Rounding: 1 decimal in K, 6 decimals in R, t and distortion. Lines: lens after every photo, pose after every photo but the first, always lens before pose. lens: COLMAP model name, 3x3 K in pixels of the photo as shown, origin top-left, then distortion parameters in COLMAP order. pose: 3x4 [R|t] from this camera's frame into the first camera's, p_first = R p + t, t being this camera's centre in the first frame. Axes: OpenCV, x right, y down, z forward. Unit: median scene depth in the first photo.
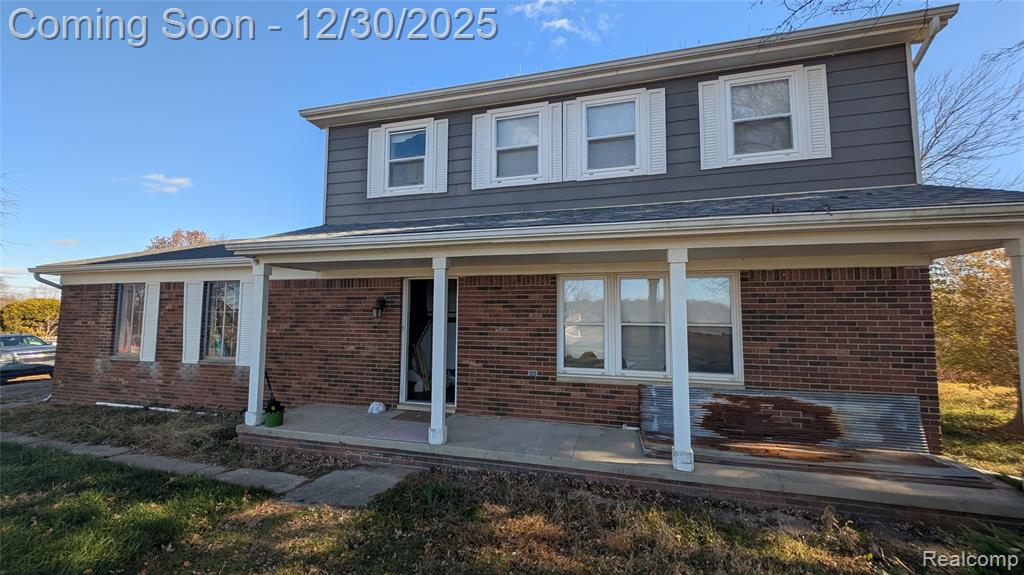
lens RADIAL K [[375.9, 0, 512.0], [0, 375.9, 287.5], [0, 0, 1]] dist [-0.008894, -0.000033]
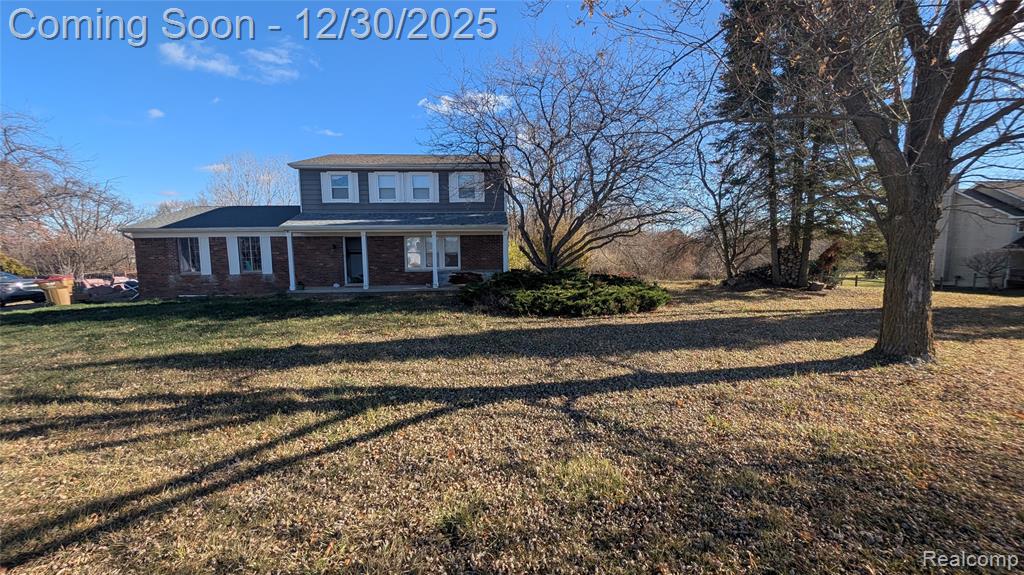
lens RADIAL K [[383.4, 0, 509.2], [0, 383.4, 289.3], [0, 0, 1]] dist [0.009784, -0.003153]
pose [[0.951287, -0.045093, 0.304992, -0.026312], [-0.005816, 0.986446, 0.163986, -0.112264], [-0.308253, -0.157771, 0.938130, -2.002291]]
